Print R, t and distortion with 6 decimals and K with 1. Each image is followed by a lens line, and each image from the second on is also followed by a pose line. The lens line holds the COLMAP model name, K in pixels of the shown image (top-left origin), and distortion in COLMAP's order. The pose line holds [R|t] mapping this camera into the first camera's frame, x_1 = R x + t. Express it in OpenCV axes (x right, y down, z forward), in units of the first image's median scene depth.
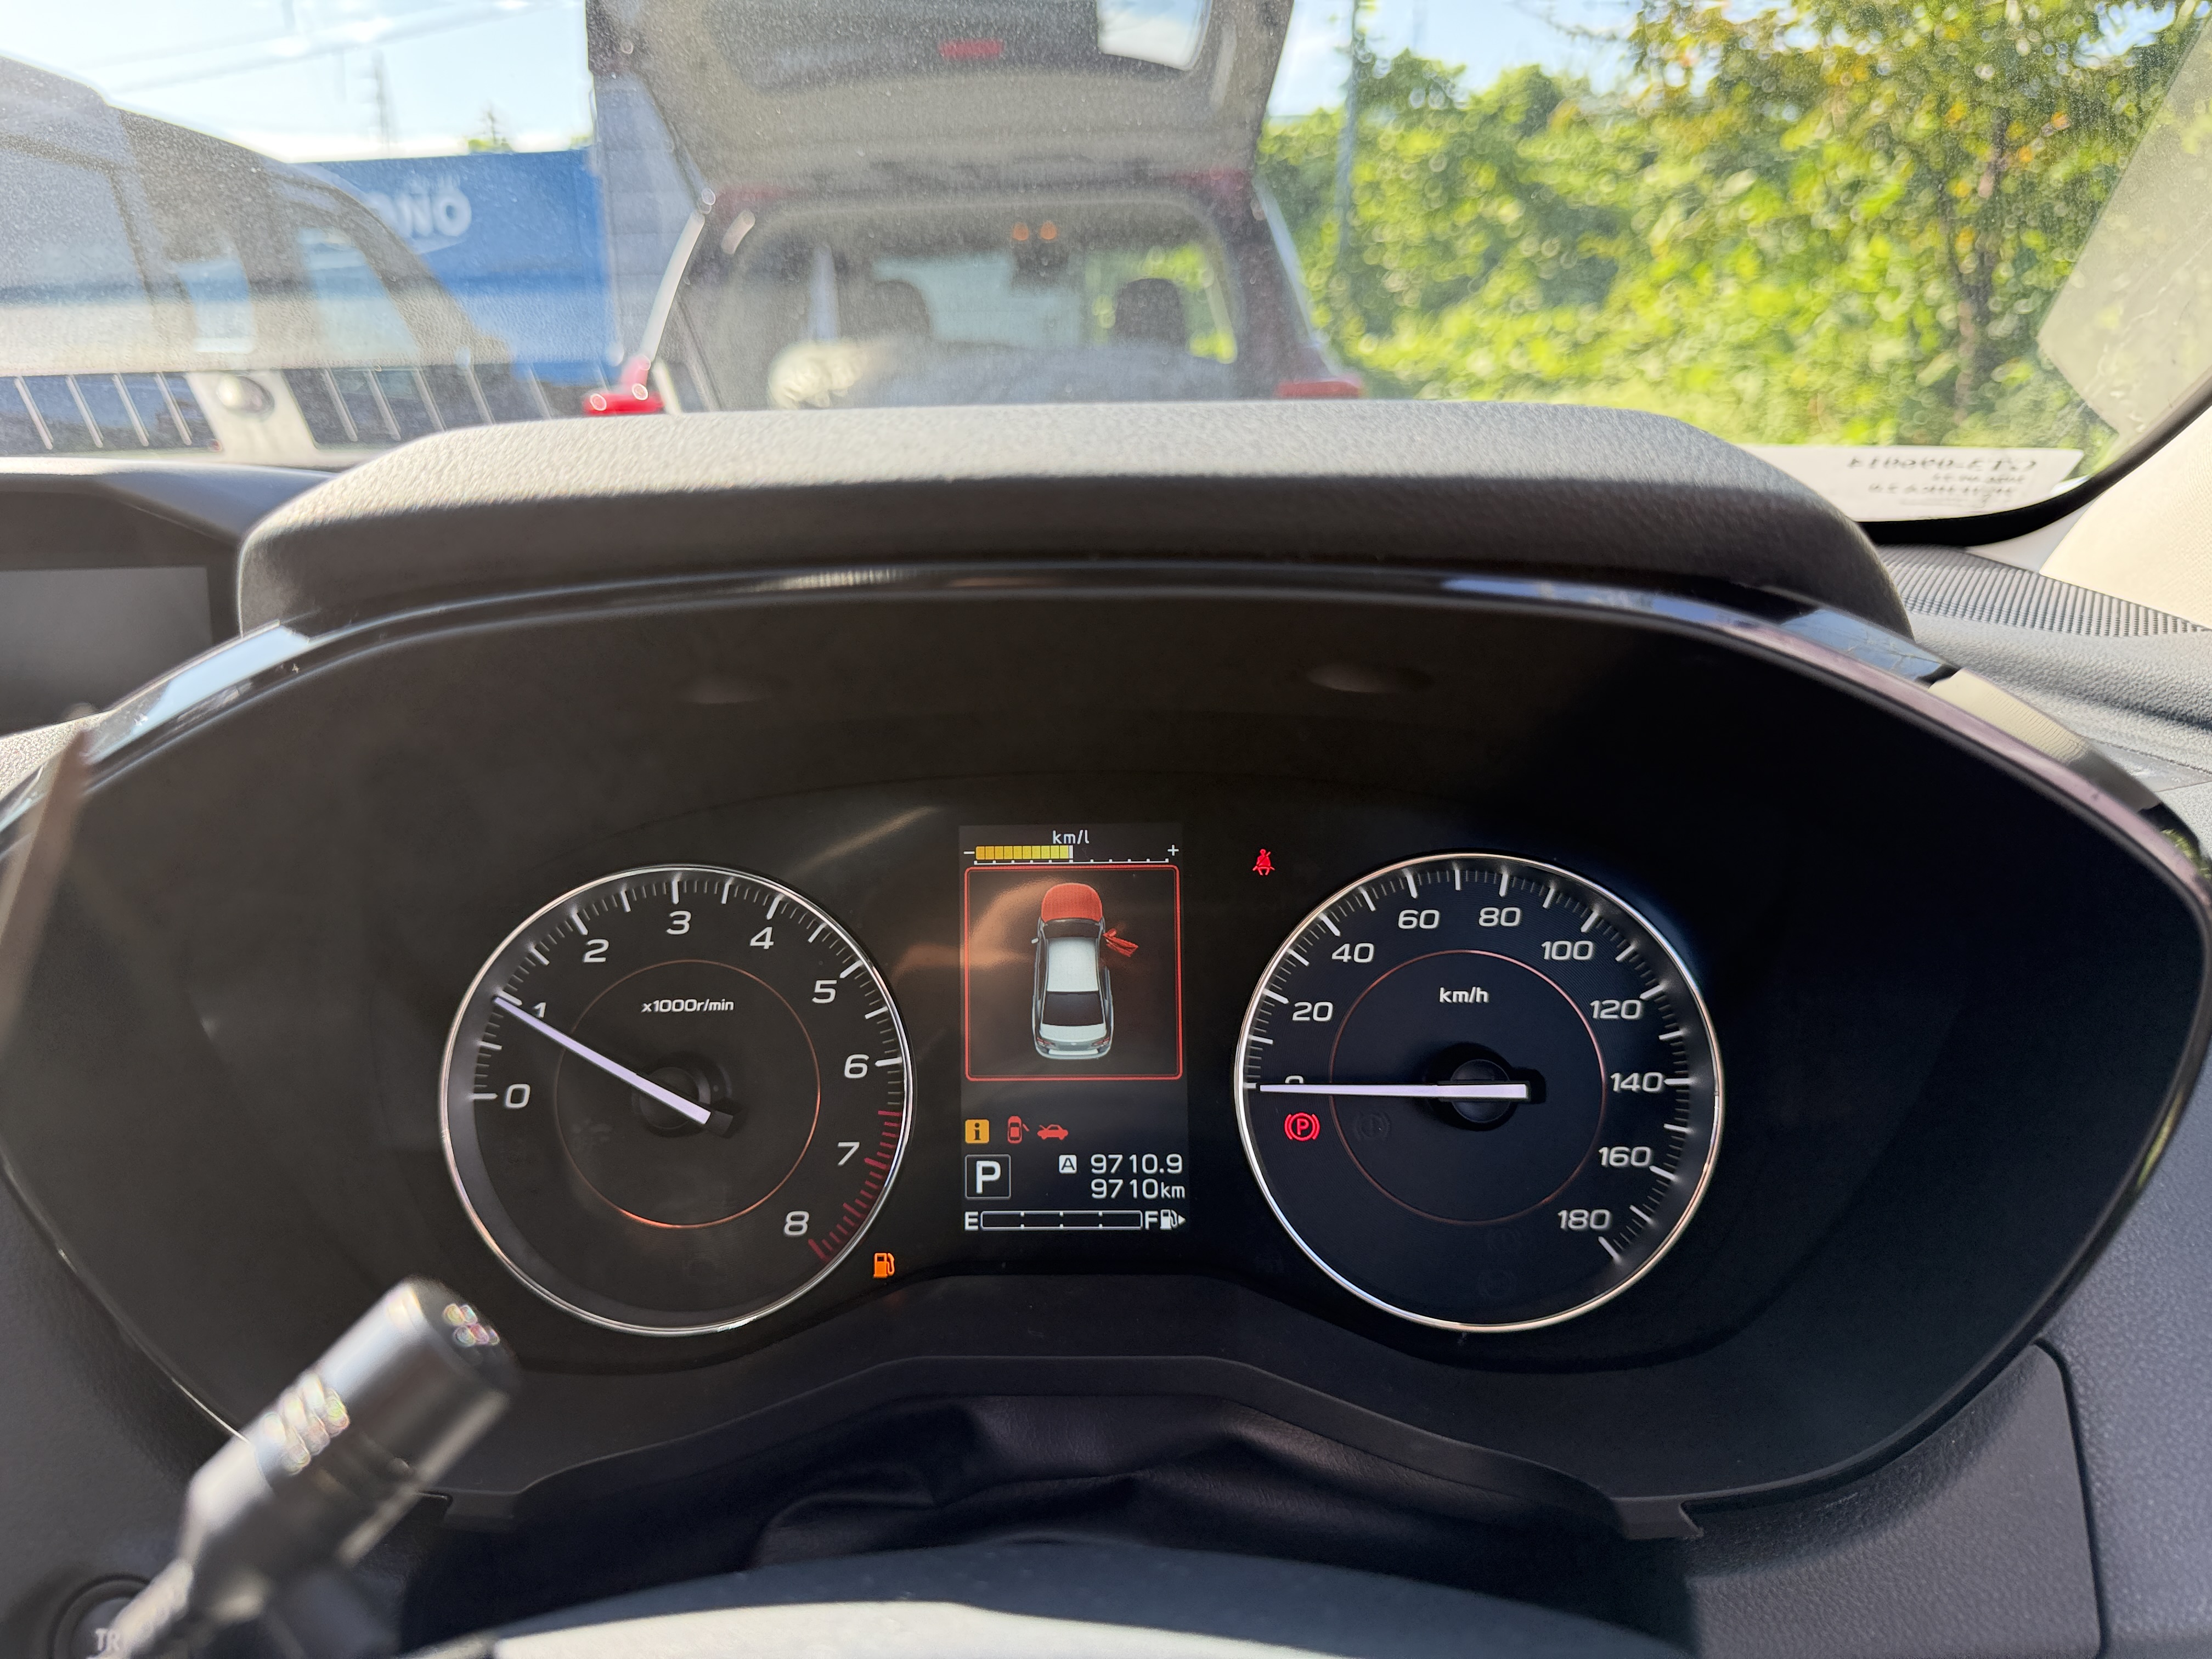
lens RADIAL K [[1630.5, 0, 1122.4], [0, 1630.5, 825.1], [0, 0, 1]] dist [-0.006218, -0.003288]
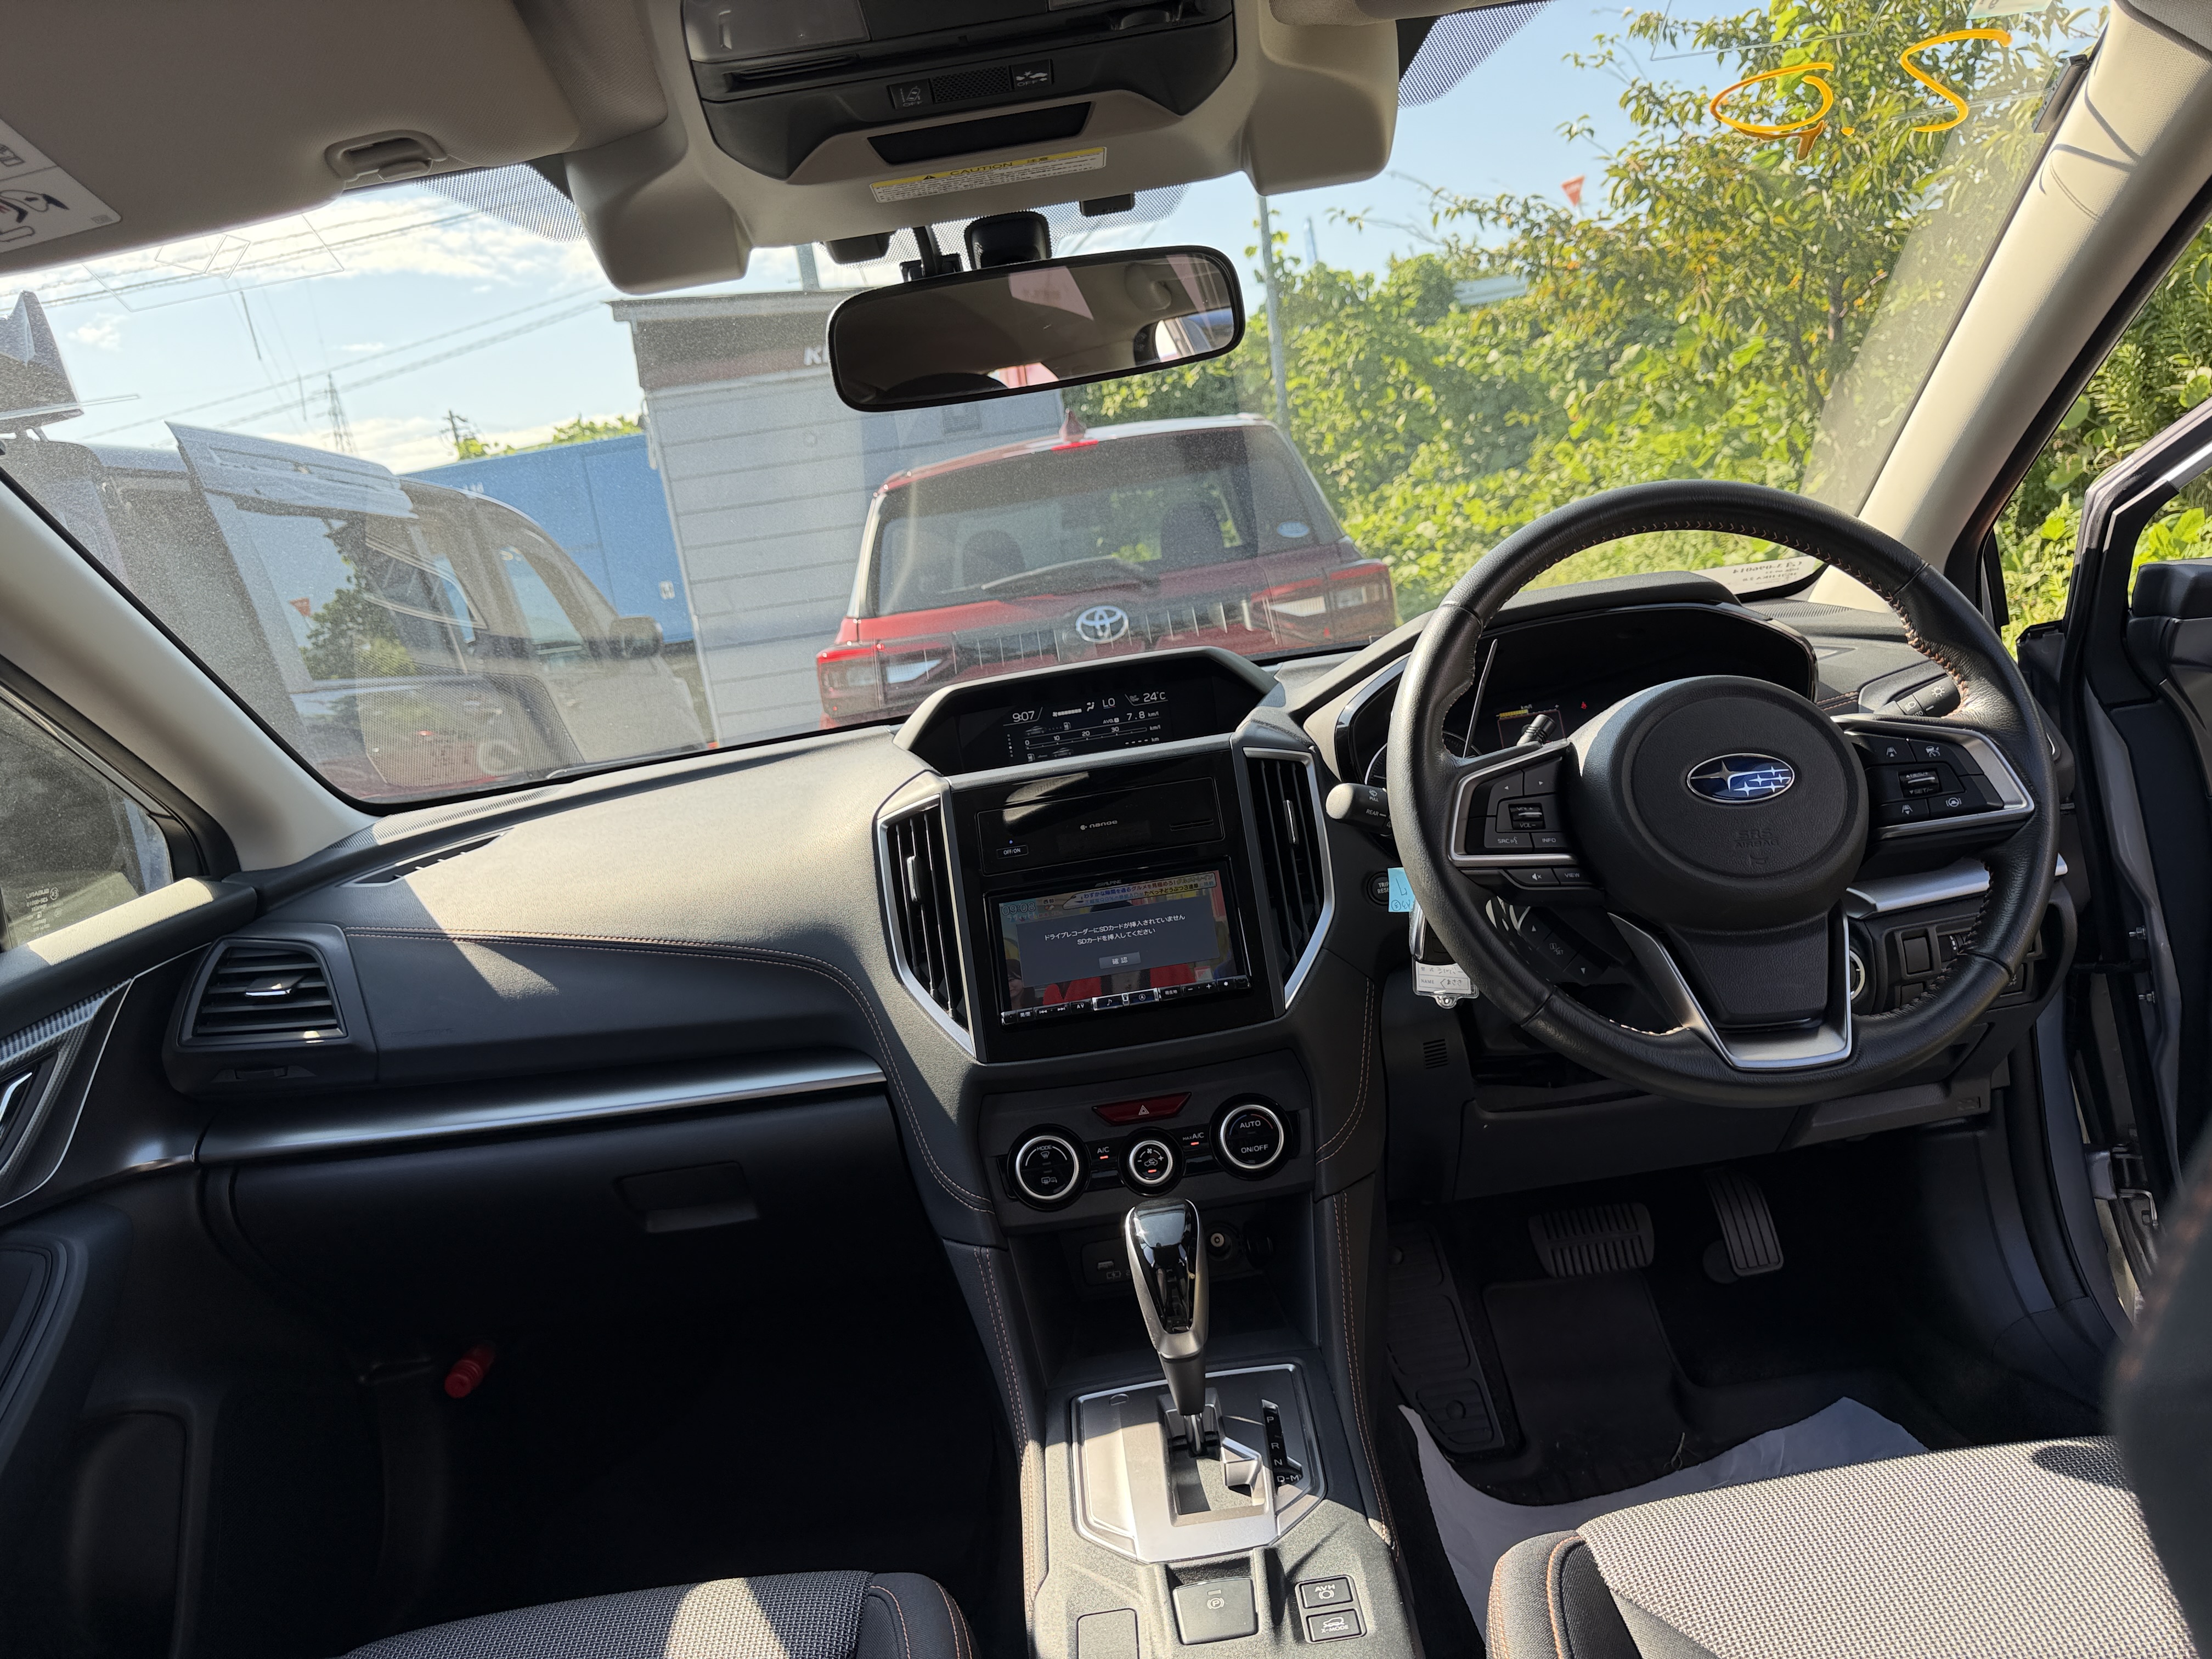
lens RADIAL K [[1630.5, 0, 1091.8], [0, 1630.5, 846.4], [0, 0, 1]] dist [-0.006218, -0.003288]
pose [[0.990374, -0.138415, 0.001037, -0.040332], [0.137726, 0.984636, -0.107352, 0.022239], [0.013838, 0.106461, 0.994221, -0.099854]]
